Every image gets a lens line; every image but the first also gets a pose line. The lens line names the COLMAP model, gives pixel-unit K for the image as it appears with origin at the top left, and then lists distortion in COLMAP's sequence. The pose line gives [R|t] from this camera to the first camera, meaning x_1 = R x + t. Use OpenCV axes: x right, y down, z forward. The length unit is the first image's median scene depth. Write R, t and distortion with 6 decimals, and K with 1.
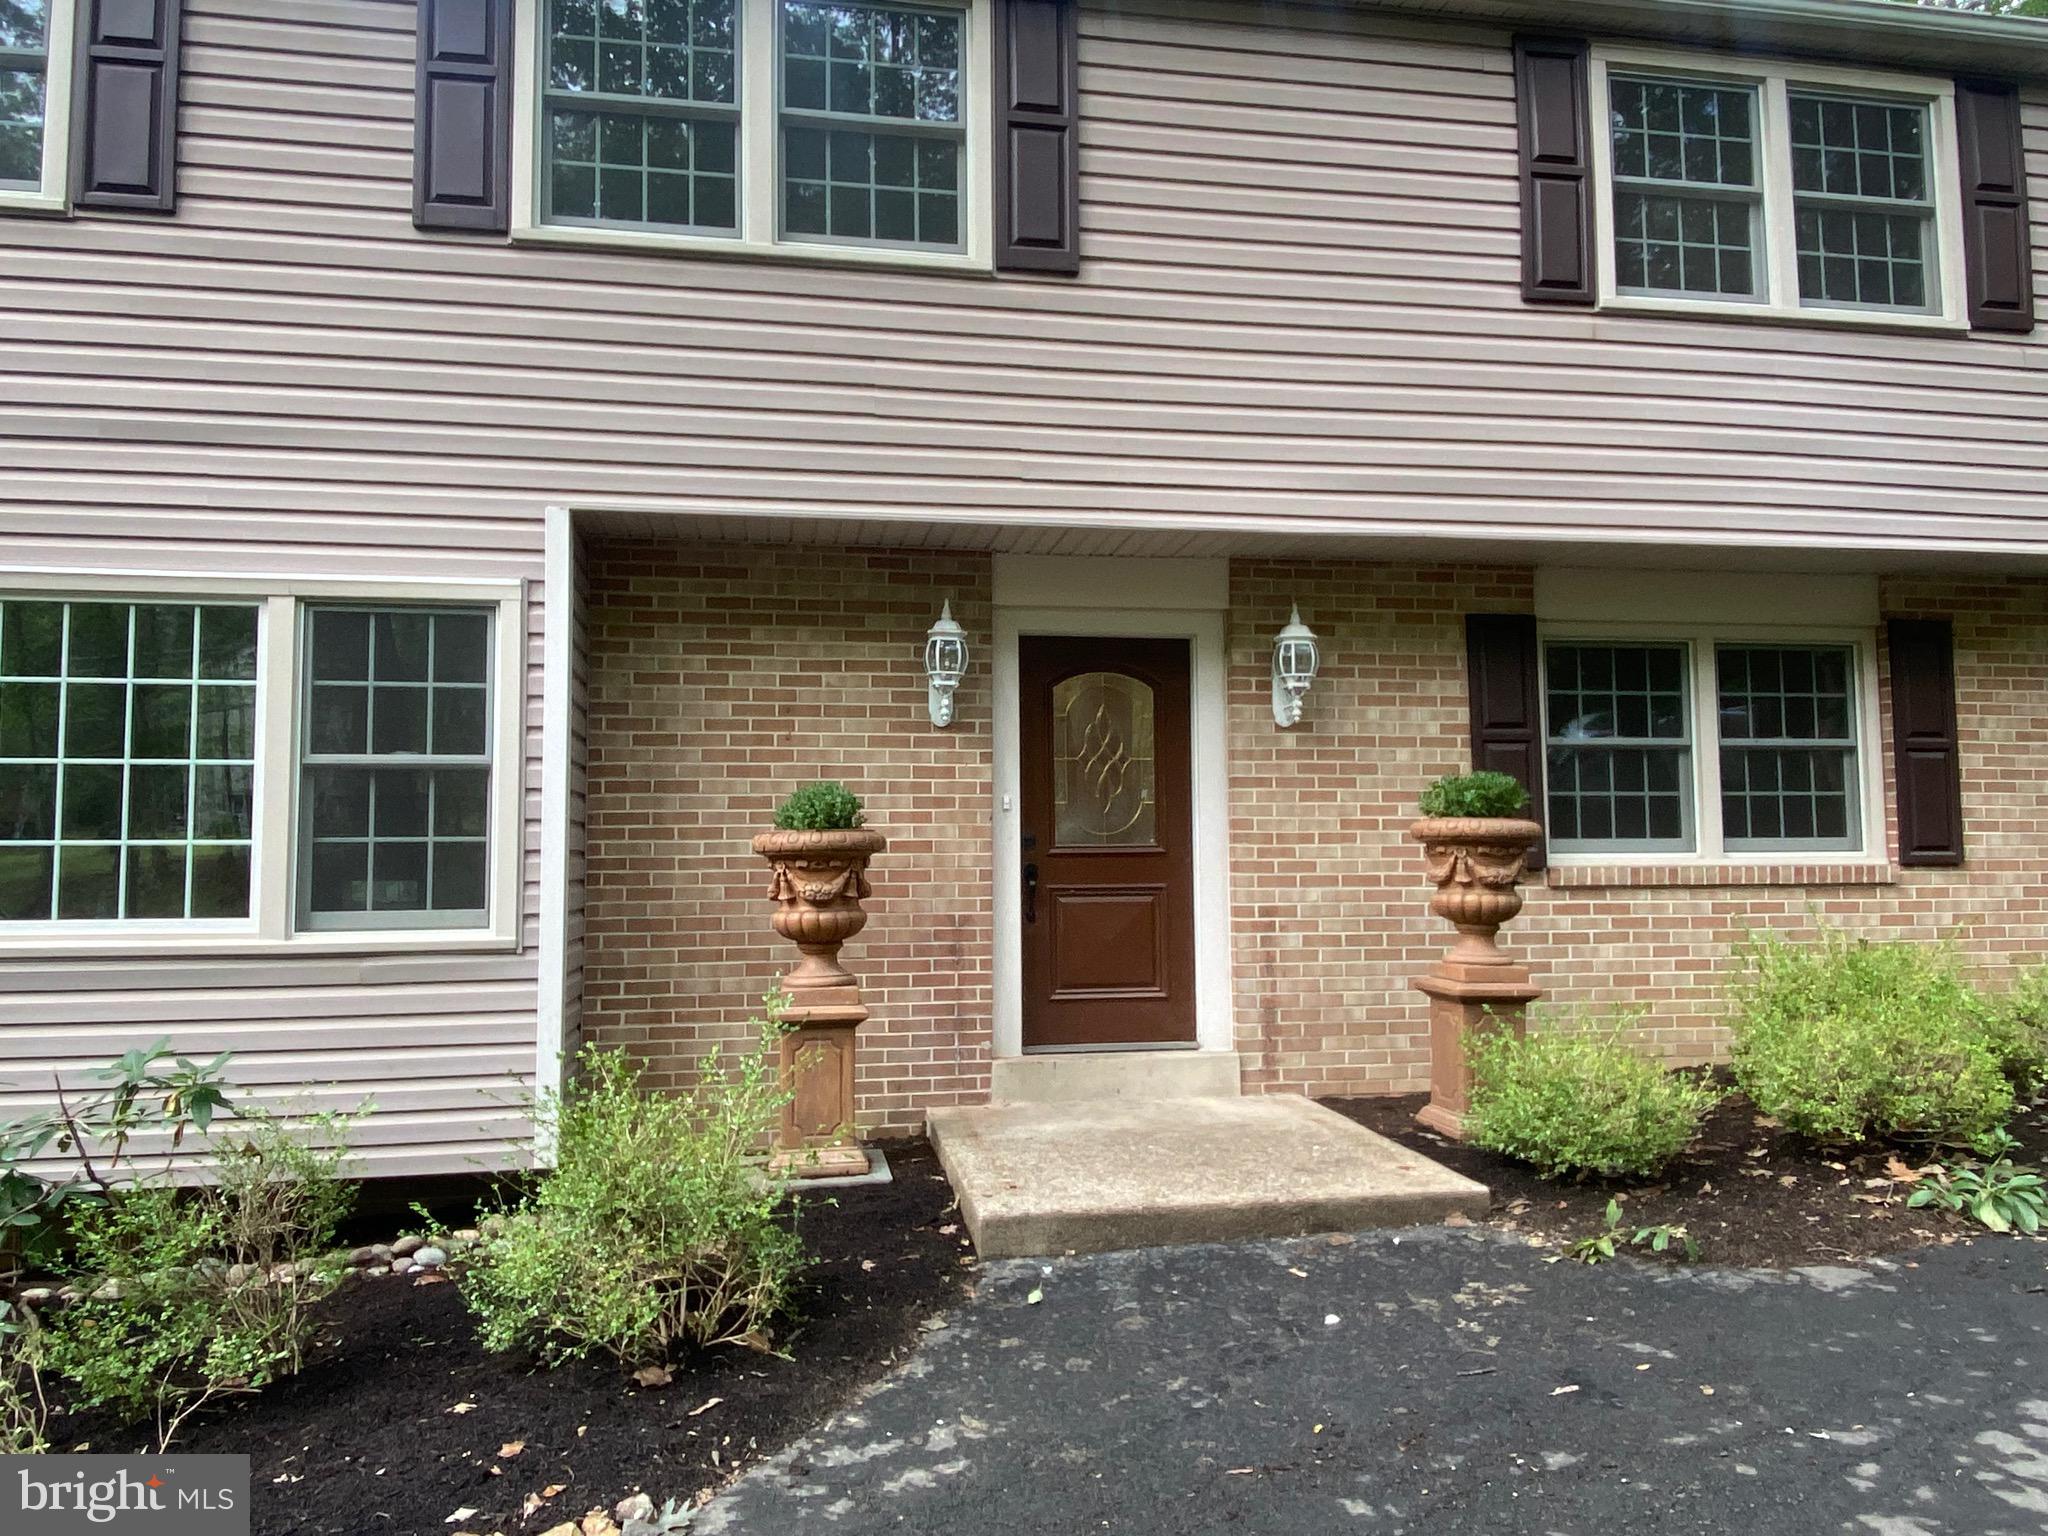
lens RADIAL K [[1441.5, 0, 1033.3], [0, 1441.5, 768.8], [0, 0, 1]] dist [0.033853, -0.041530]
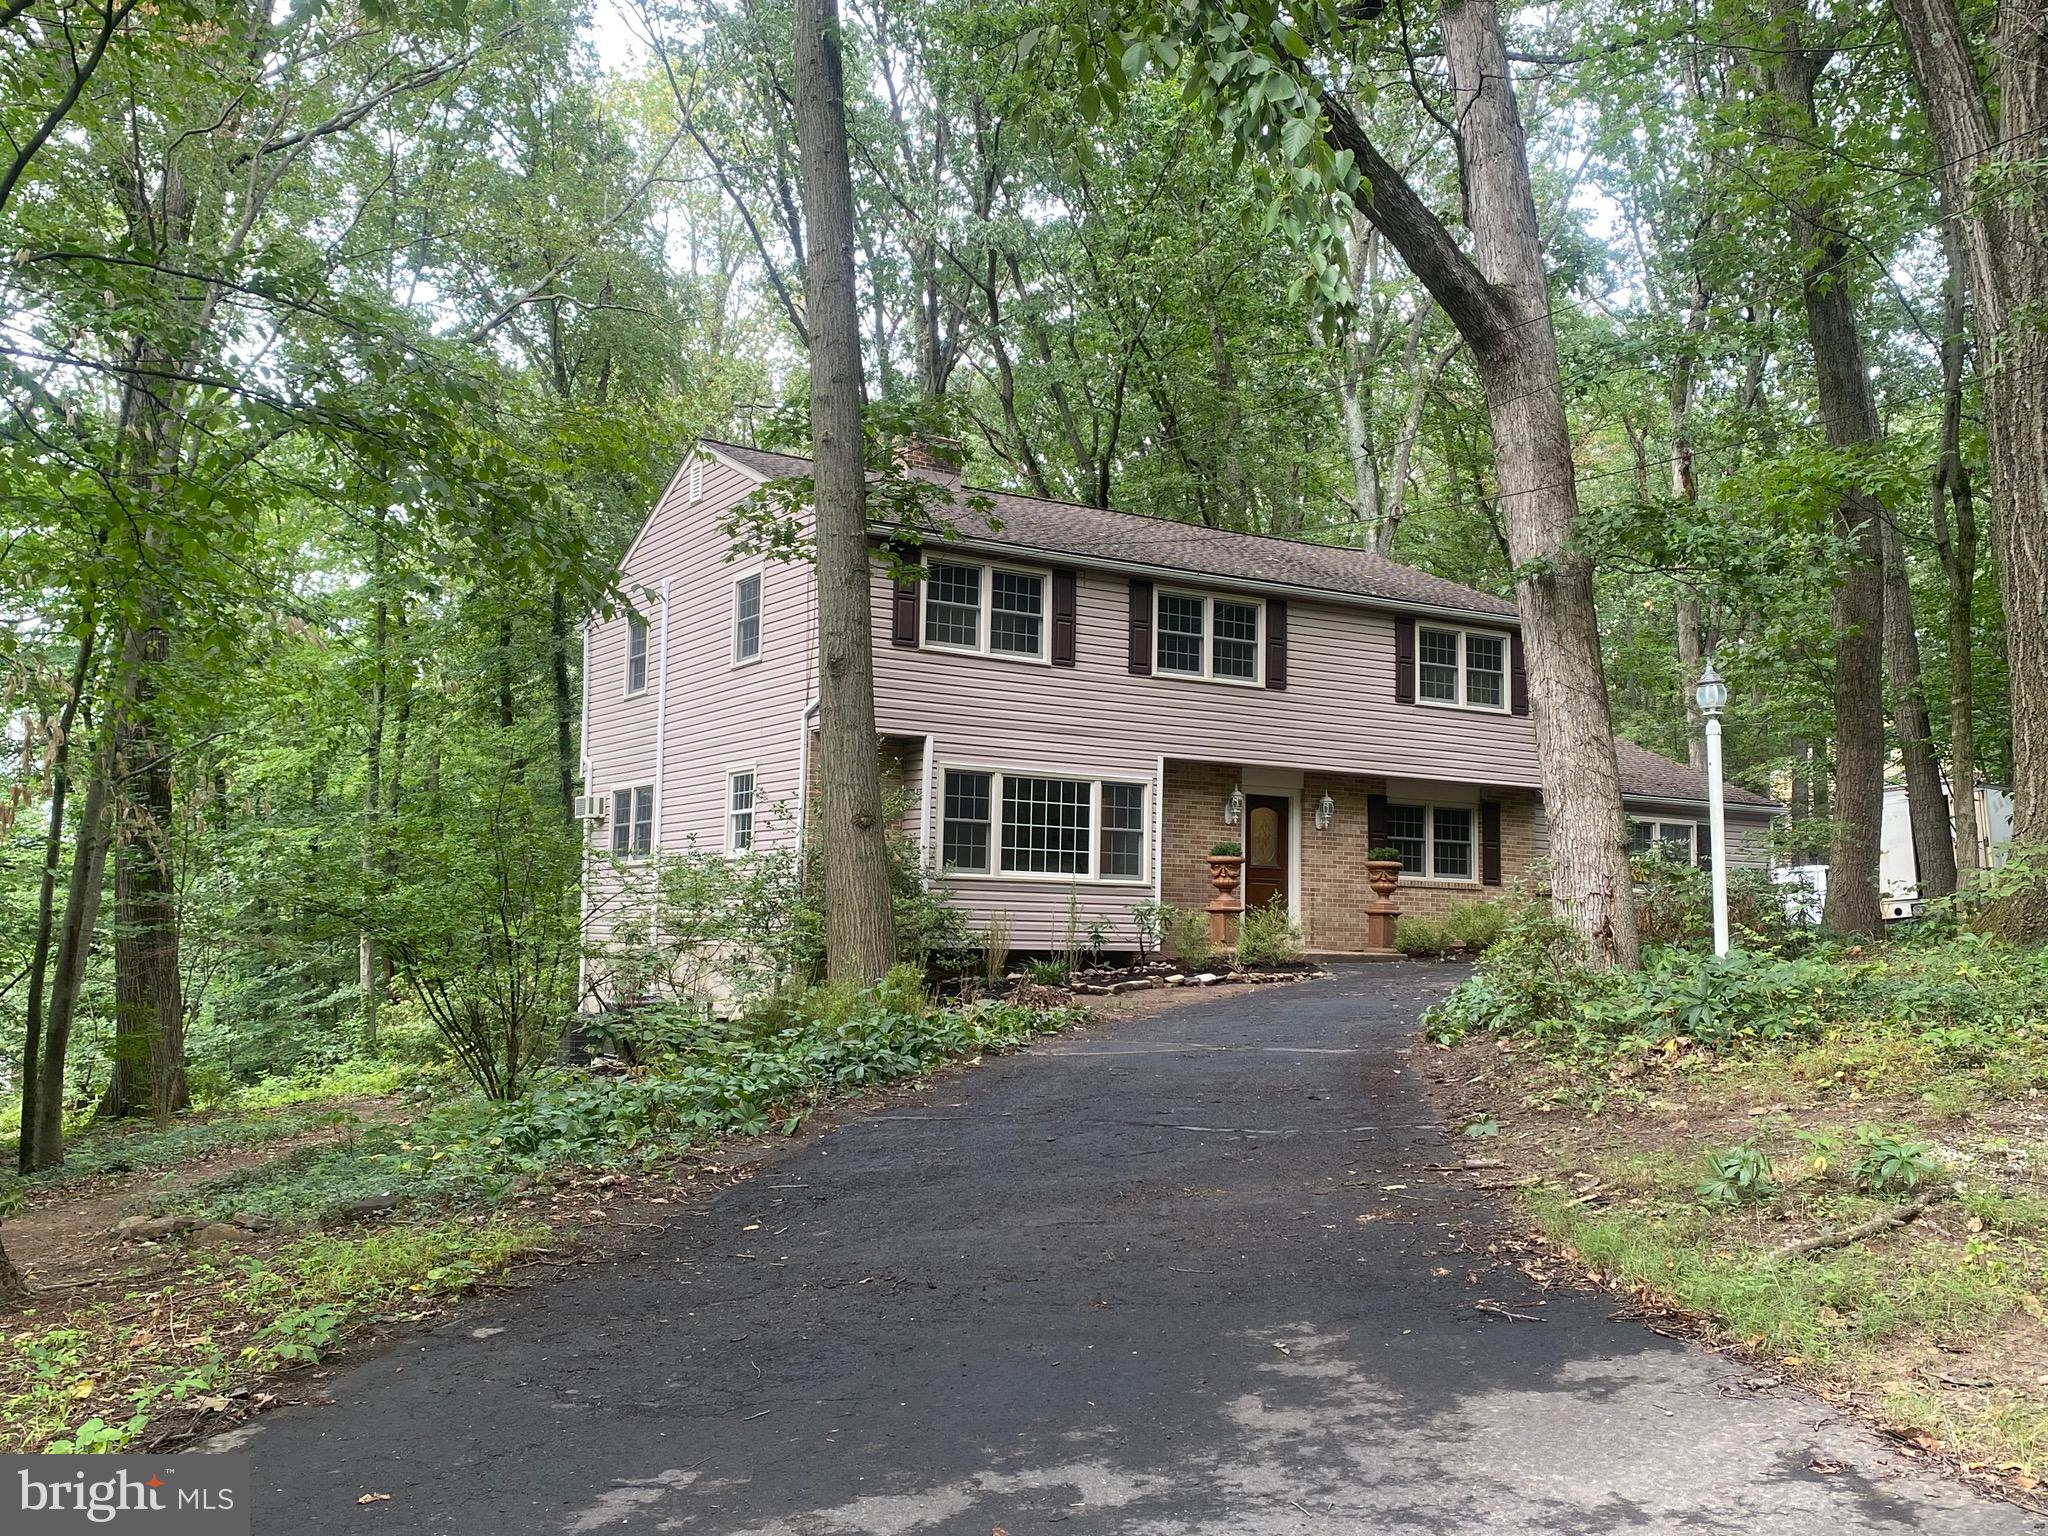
lens RADIAL K [[1844.6, 0, 1022.8], [0, 1844.6, 760.9], [0, 0, 1]] dist [0.007104, 0.000648]
pose [[0.933554, 0.062510, 0.352943, -1.863117], [-0.051788, 0.997867, -0.039751, 0.014206], [-0.354675, 0.018832, 0.934800, -2.517777]]
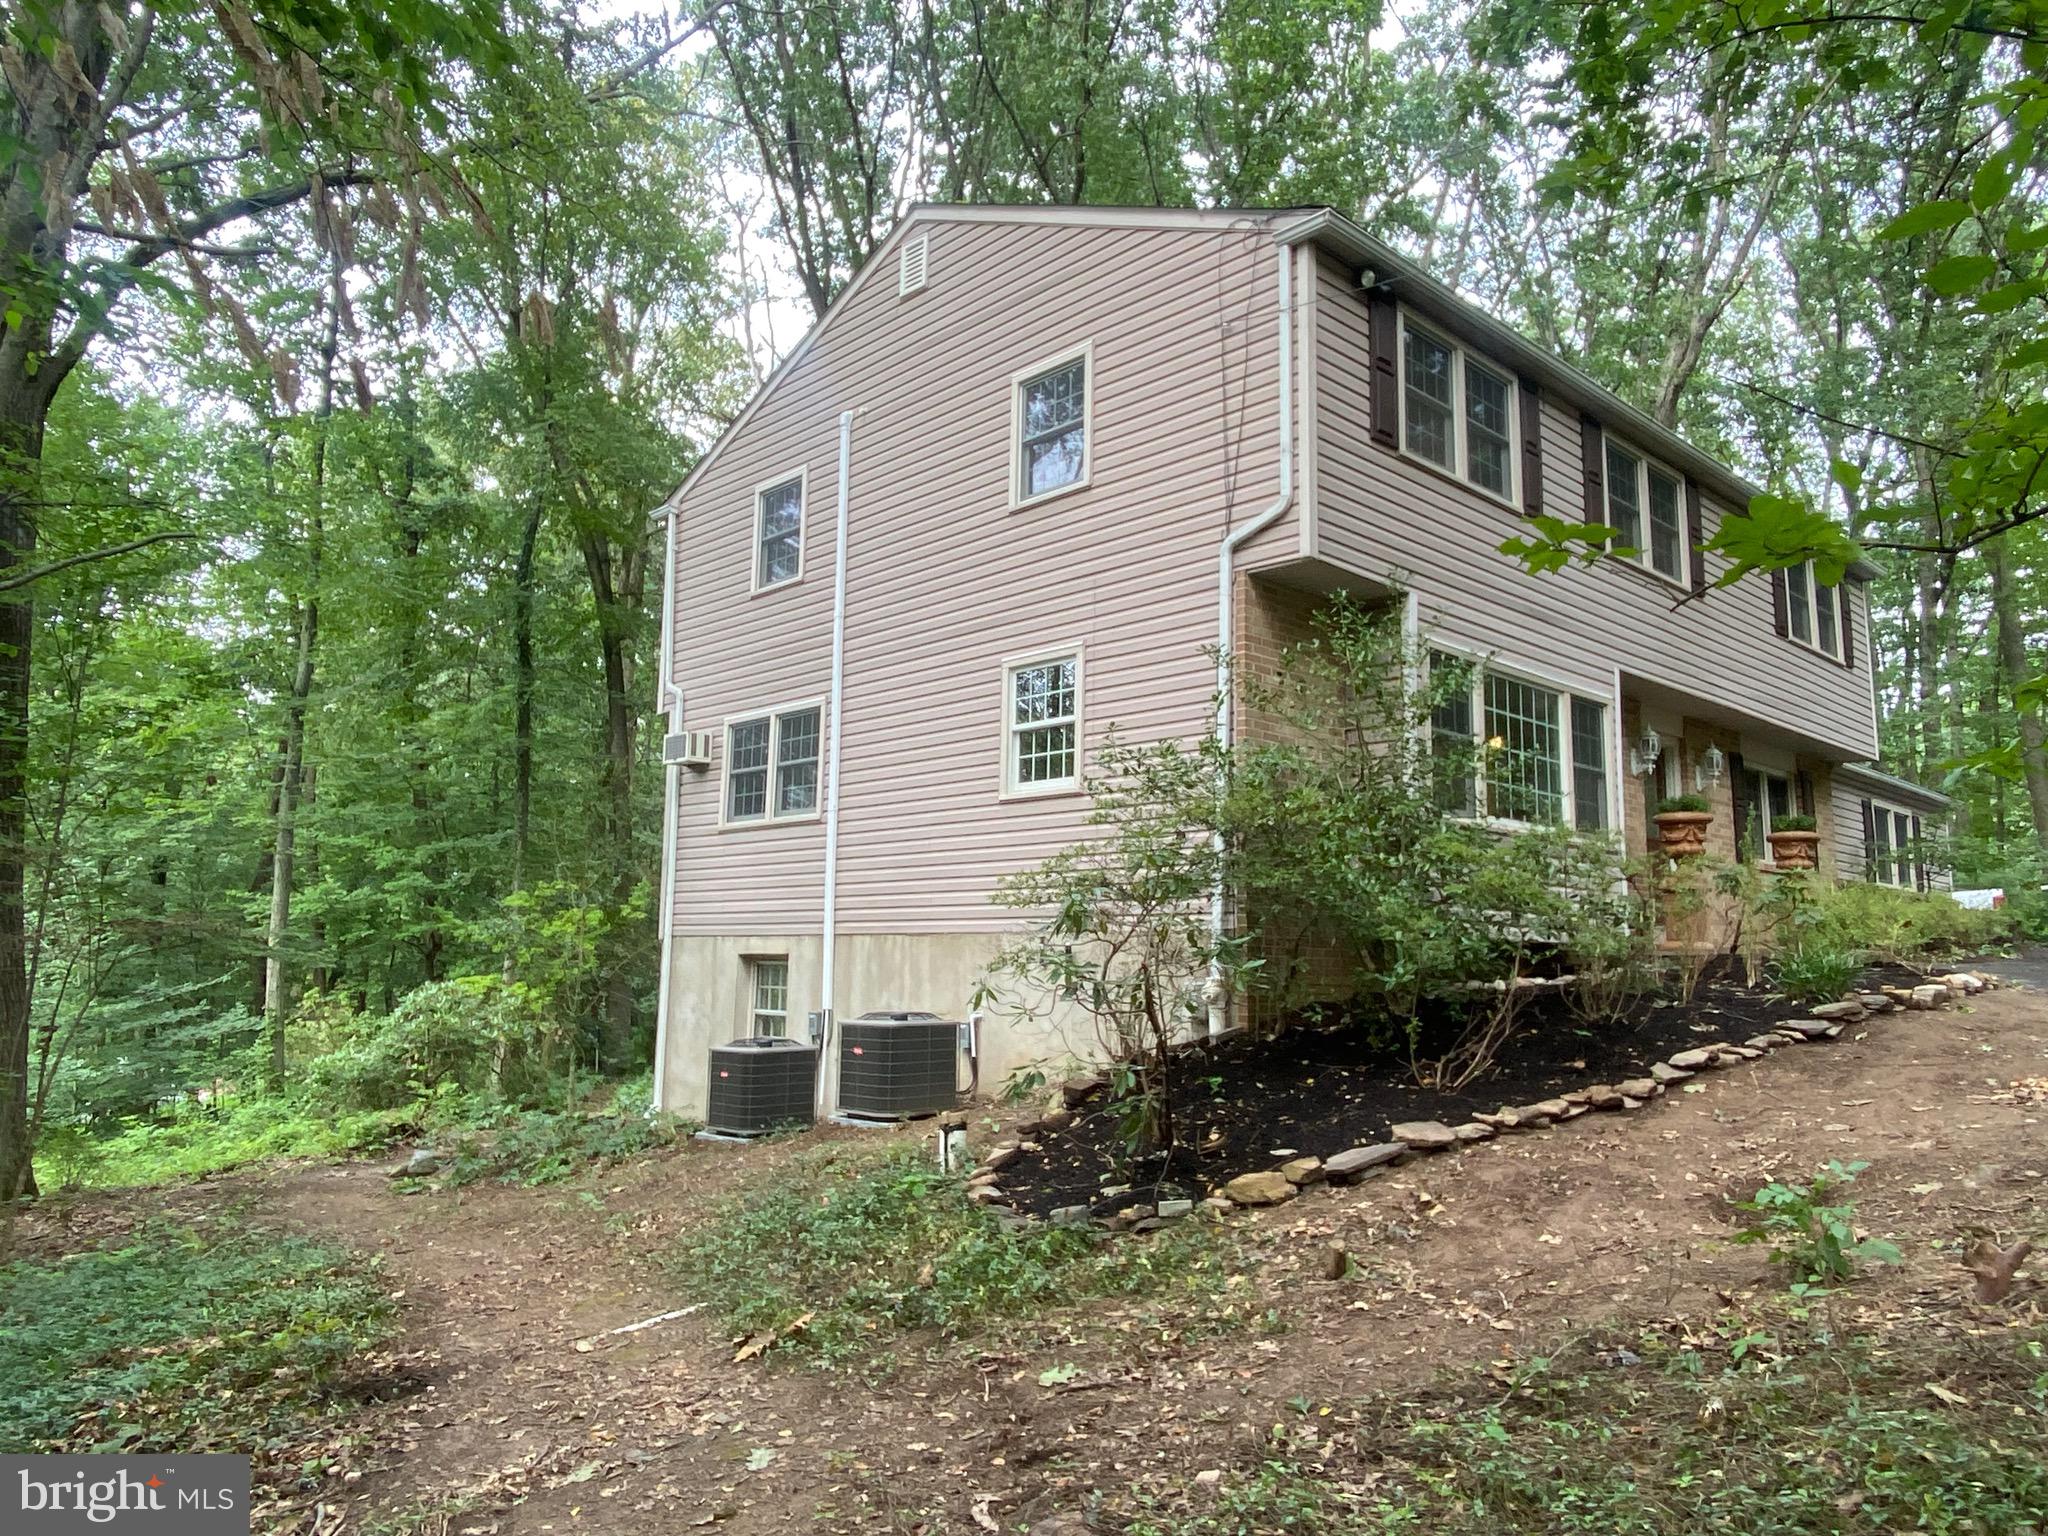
lens RADIAL K [[1441.5, 0, 1012.5], [0, 1441.5, 785.1], [0, 0, 1]] dist [0.033853, -0.041530]
pose [[0.849301, 0.097651, 0.518799, -2.071172], [-0.063681, 0.994517, -0.082944, 0.235090], [-0.524055, 0.037407, 0.850863, -0.421870]]
